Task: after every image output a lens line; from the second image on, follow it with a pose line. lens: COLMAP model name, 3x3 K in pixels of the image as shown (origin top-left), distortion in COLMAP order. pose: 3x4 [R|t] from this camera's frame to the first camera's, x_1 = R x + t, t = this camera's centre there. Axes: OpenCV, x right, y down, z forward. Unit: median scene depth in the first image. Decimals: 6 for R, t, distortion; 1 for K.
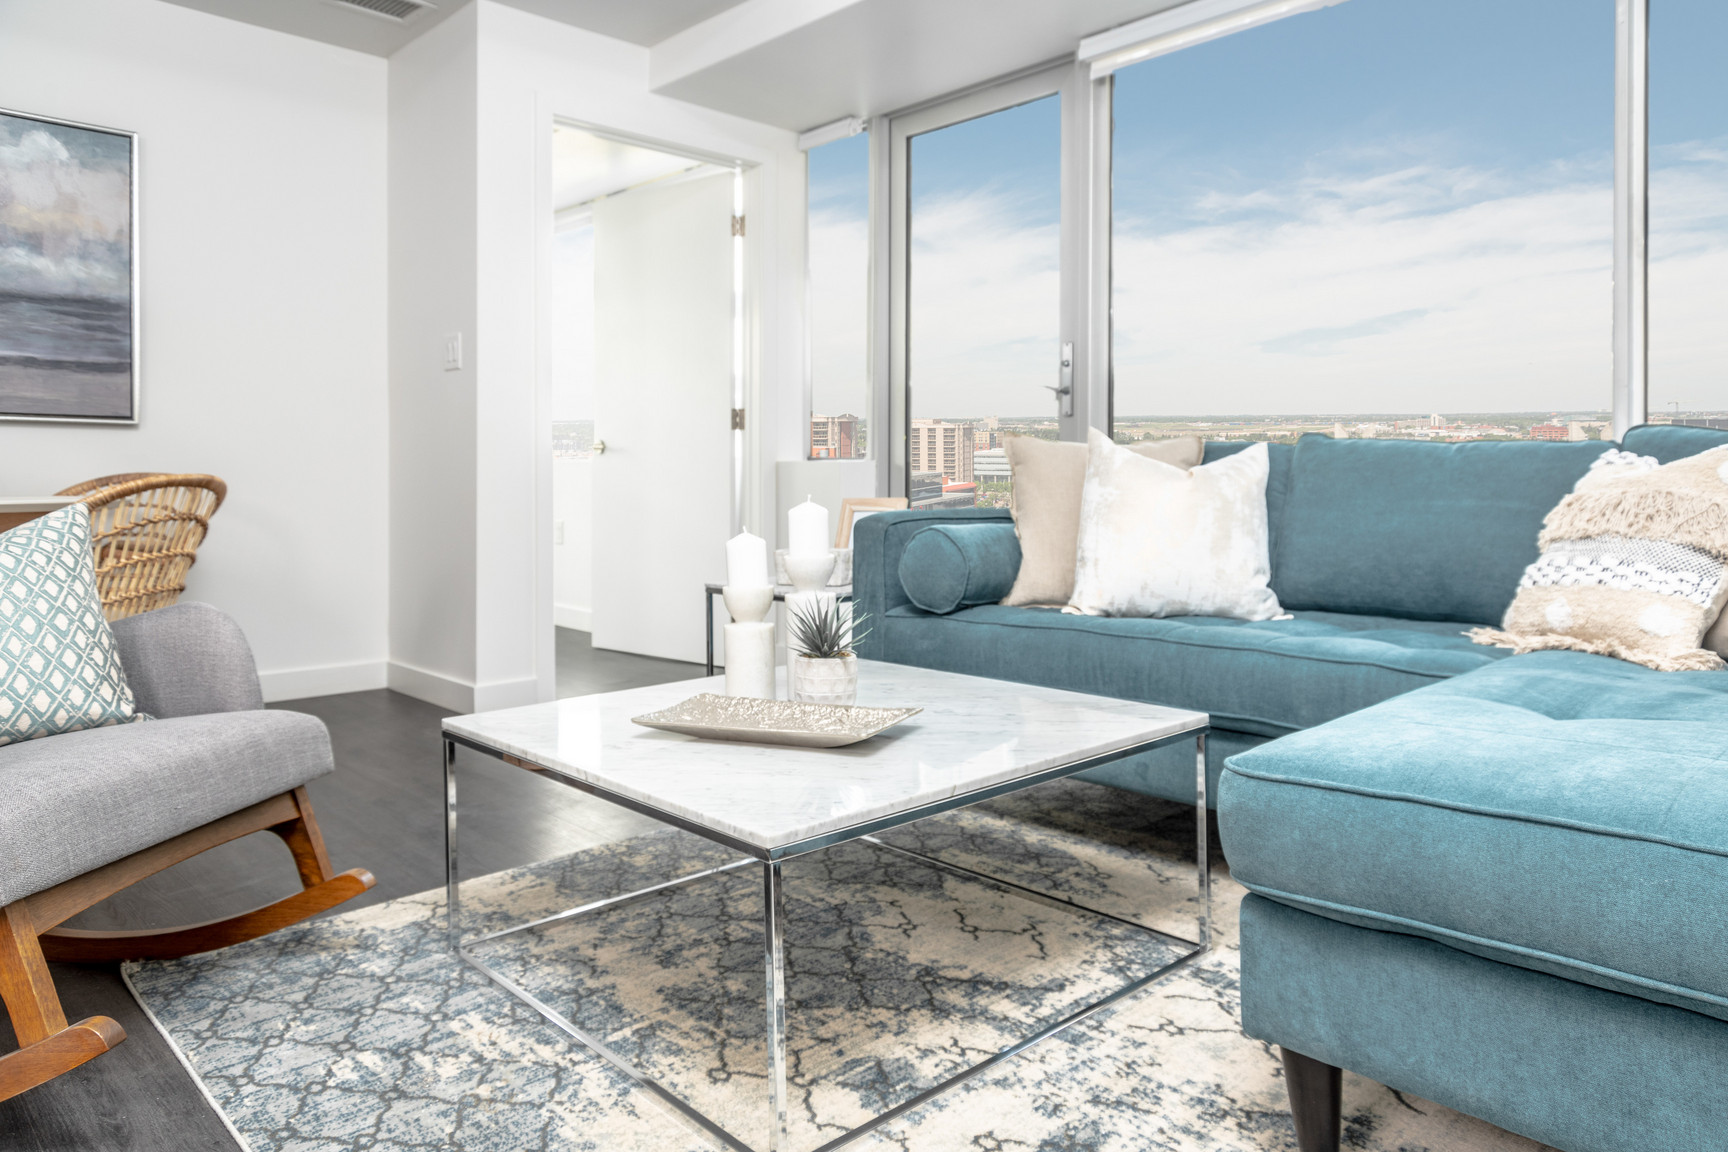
lens RADIAL K [[1151.3, 0, 875.7], [0, 1151.3, 501.7], [0, 0, 1]] dist [0.000423, -0.001101]
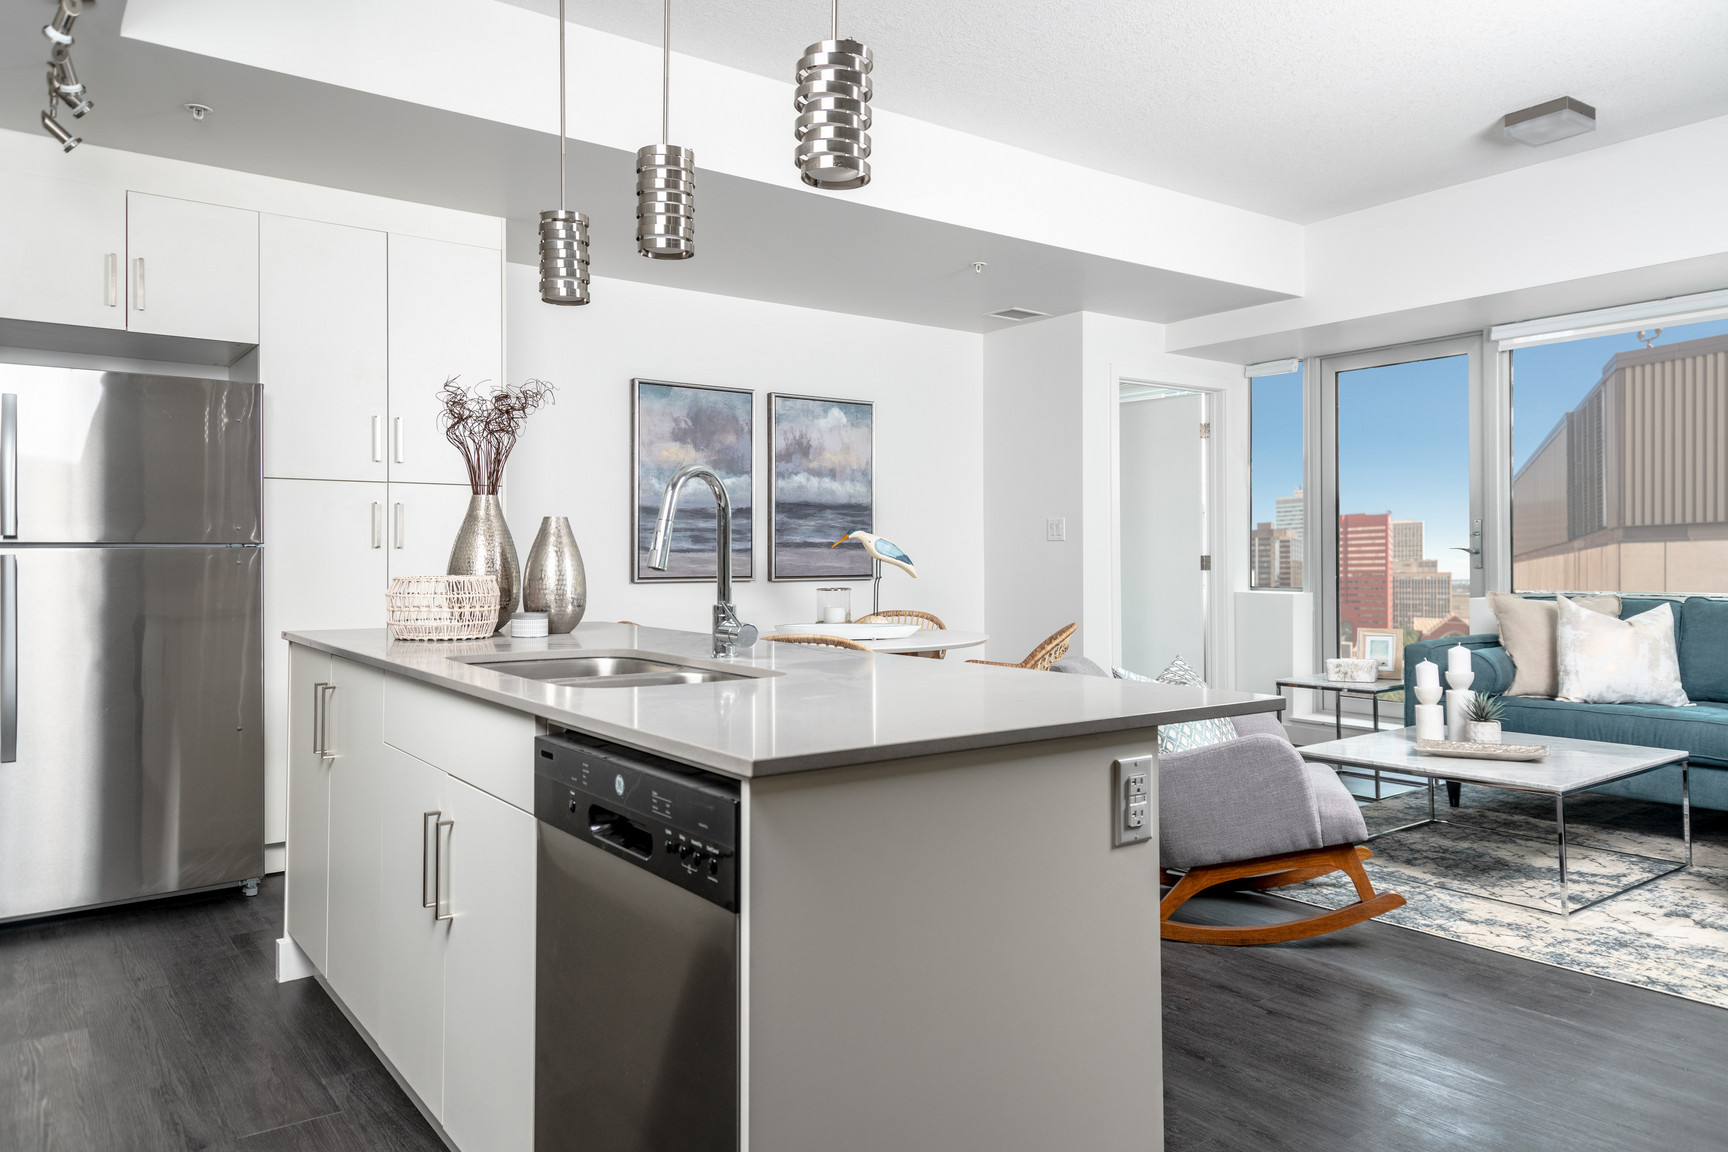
lens RADIAL K [[1167.2, 0, 865.4], [0, 1167.2, 547.8], [0, 0, 1]] dist [0.007560, -0.003865]
pose [[0.991429, -0.011728, -0.130122, -0.848302], [0.008099, 0.999564, -0.028387, -0.127255], [0.130398, 0.027090, 0.991092, -1.221483]]
